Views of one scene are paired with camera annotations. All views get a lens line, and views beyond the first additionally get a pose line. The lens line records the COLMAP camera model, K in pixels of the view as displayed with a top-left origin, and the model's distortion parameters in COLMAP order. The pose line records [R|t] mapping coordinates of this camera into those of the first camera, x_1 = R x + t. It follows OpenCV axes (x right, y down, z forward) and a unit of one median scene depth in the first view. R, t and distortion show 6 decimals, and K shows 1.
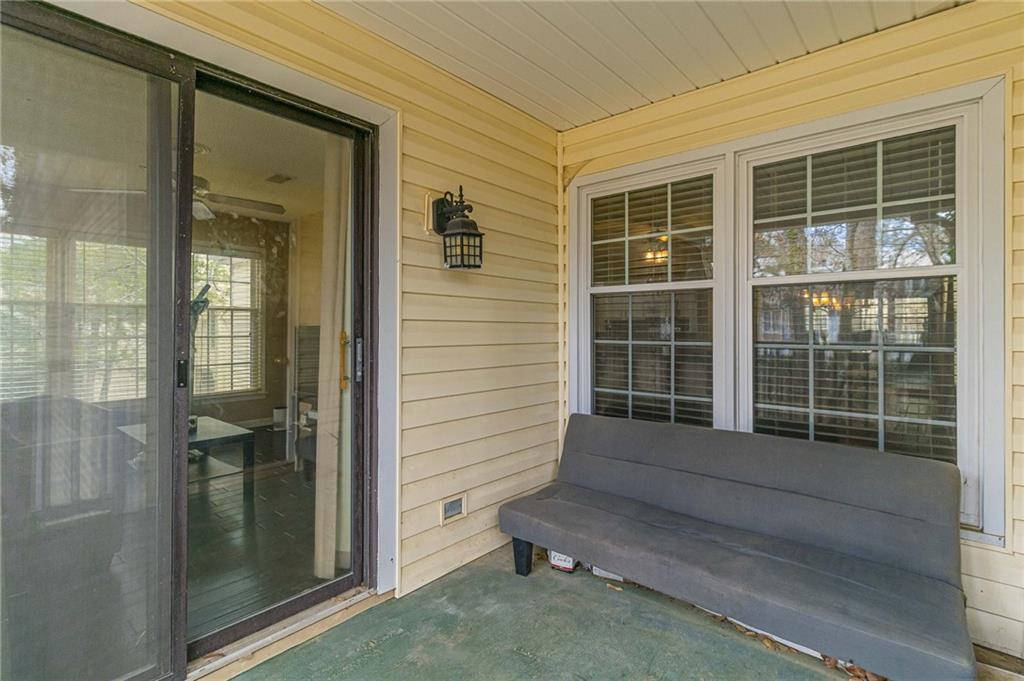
lens RADIAL K [[497.2, 0, 510.7], [0, 497.2, 324.0], [0, 0, 1]] dist [0.030806, 0.000179]
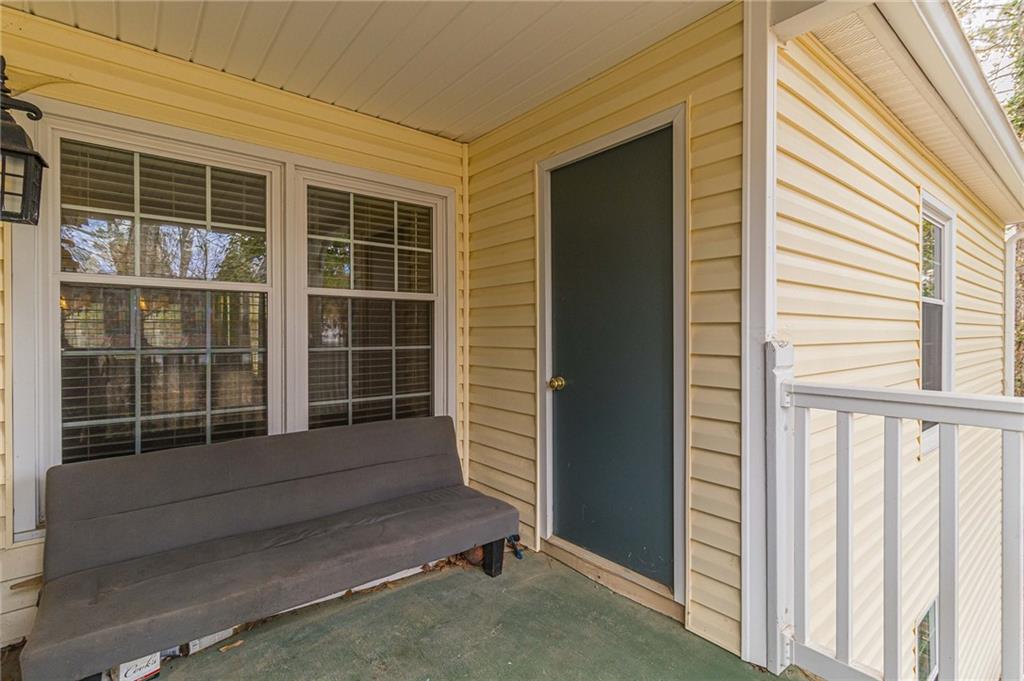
lens RADIAL K [[476.5, 0, 520.8], [0, 476.5, 332.9], [0, 0, 1]] dist [0.000210, -0.000017]
pose [[0.179702, 0.001790, 0.983719, -0.449687], [-0.006329, 0.999980, -0.000664, 0.004489], [-0.983701, -0.006106, 0.179710, 0.363263]]
